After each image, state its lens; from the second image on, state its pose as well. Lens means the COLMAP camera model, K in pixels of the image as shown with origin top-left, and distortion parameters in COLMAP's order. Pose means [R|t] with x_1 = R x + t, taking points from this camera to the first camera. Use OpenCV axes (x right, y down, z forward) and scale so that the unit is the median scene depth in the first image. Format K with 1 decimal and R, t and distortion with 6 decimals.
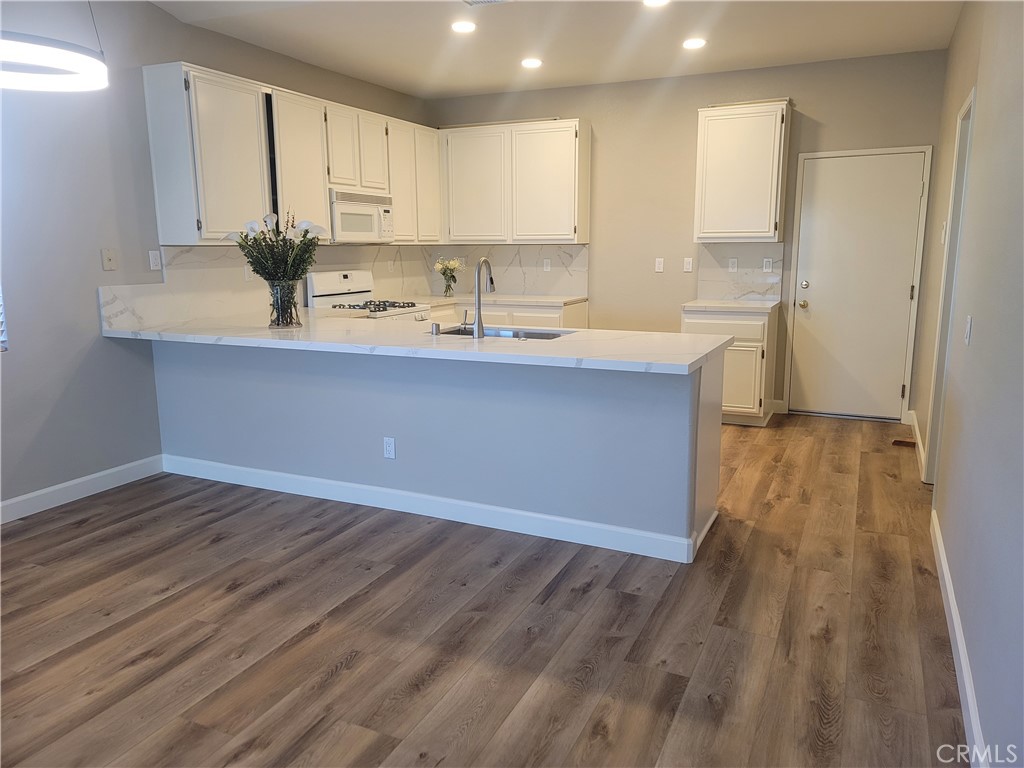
lens RADIAL K [[748.6, 0, 504.6], [0, 748.6, 376.3], [0, 0, 1]] dist [0.082190, -0.069941]
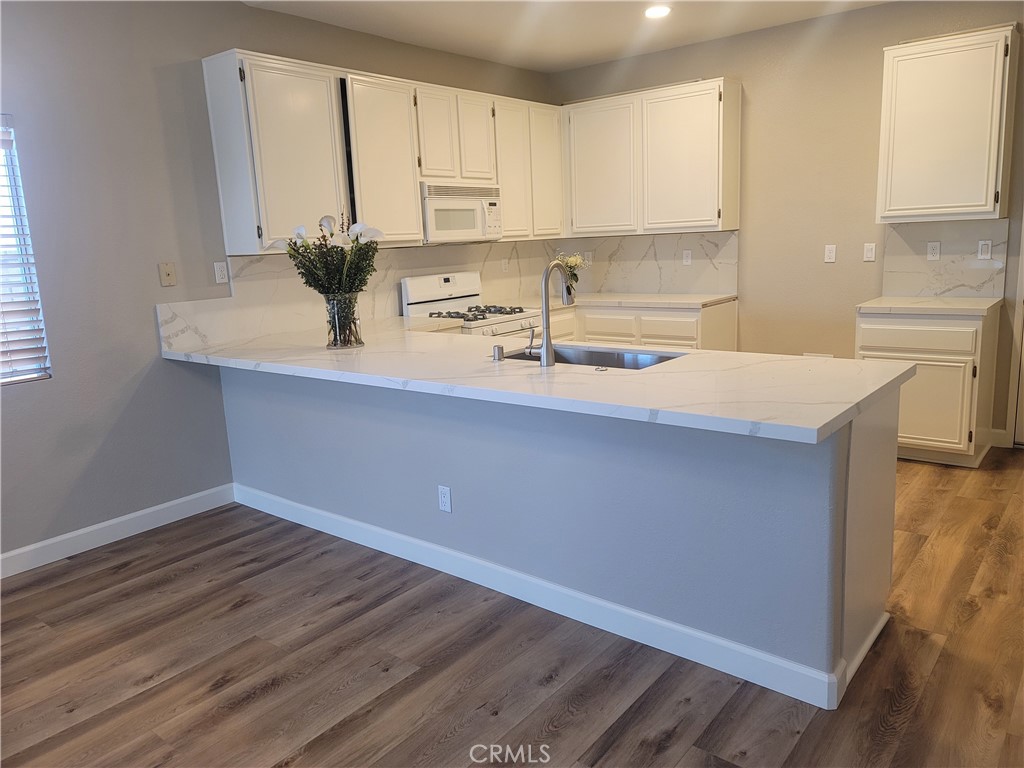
lens RADIAL K [[748.6, 0, 504.6], [0, 748.6, 376.3], [0, 0, 1]] dist [0.082190, -0.069941]
pose [[0.971478, 0.005524, -0.237065, 0.090274], [-0.001646, 0.999862, 0.016555, -0.045138], [0.237123, -0.015692, 0.971353, 0.203299]]
